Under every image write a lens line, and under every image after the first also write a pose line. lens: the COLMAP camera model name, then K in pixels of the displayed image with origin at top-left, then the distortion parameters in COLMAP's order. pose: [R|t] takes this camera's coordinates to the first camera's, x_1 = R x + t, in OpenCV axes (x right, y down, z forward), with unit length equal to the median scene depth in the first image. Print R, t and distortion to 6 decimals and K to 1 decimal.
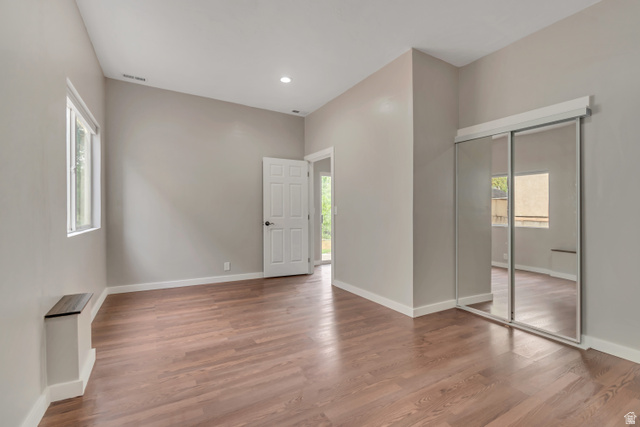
lens RADIAL K [[288.0, 0, 320.0], [0, 288.0, 213.5], [0, 0, 1]] dist [0.000040, 0.000131]
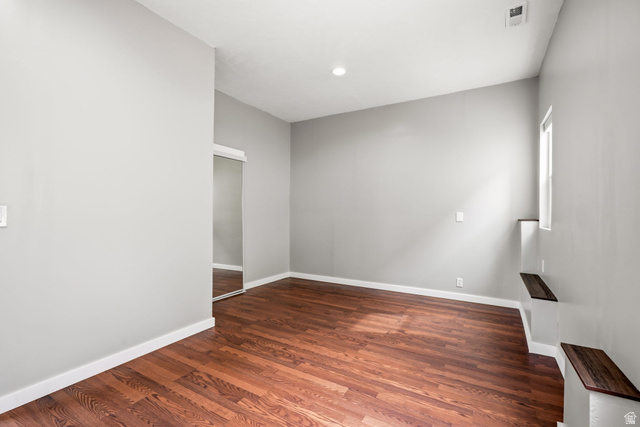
lens RADIAL K [[288.0, 0, 320.0], [0, 288.0, 213.5], [0, 0, 1]] dist [0.000040, 0.000131]
pose [[-0.493624, -0.012604, 0.869584, -1.035029], [-0.010140, 0.999910, 0.008737, -0.046813], [-0.869617, -0.004505, -0.493707, 1.749726]]
